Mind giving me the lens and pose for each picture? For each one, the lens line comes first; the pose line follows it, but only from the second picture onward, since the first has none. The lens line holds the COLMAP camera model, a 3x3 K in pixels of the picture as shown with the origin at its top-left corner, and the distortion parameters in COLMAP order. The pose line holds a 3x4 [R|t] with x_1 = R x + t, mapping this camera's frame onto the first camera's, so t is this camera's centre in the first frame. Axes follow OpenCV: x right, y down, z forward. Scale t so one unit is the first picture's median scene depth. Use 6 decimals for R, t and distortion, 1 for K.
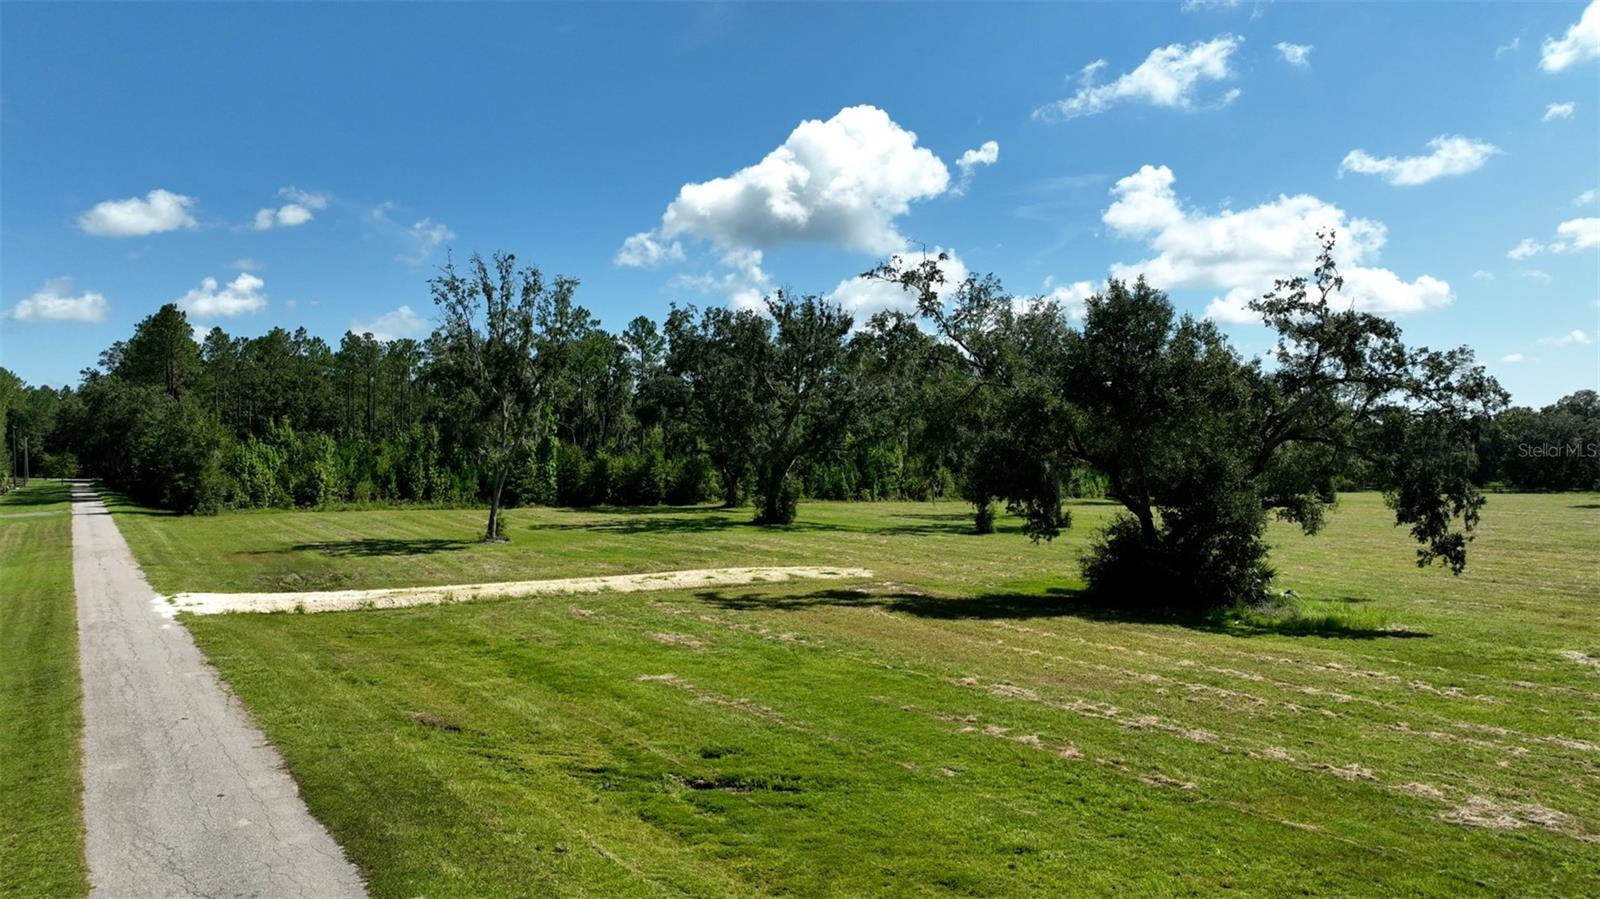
lens RADIAL K [[1123.0, 0, 801.3], [0, 1123.0, 460.1], [0, 0, 1]] dist [0.007720, 0.005900]
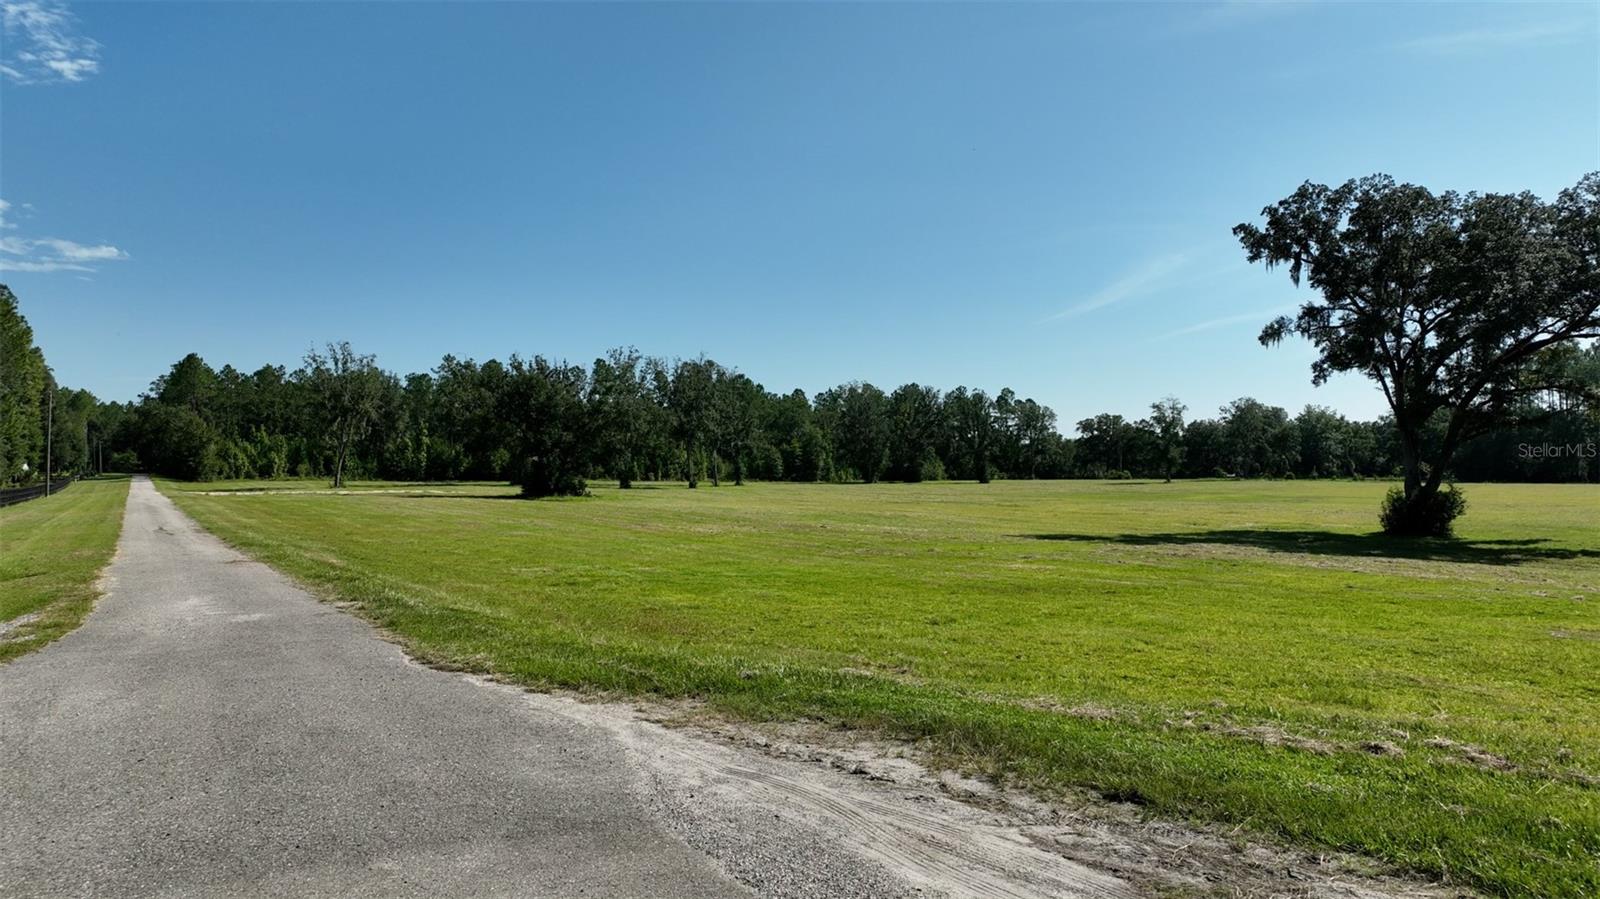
lens RADIAL K [[1123.0, 0, 801.3], [0, 1123.0, 460.1], [0, 0, 1]] dist [0.007720, 0.005900]
pose [[0.999129, -0.001116, -0.041725, 0.382884], [0.000802, 0.999971, -0.007520, 0.024627], [0.041732, 0.007480, 0.999101, -0.576872]]
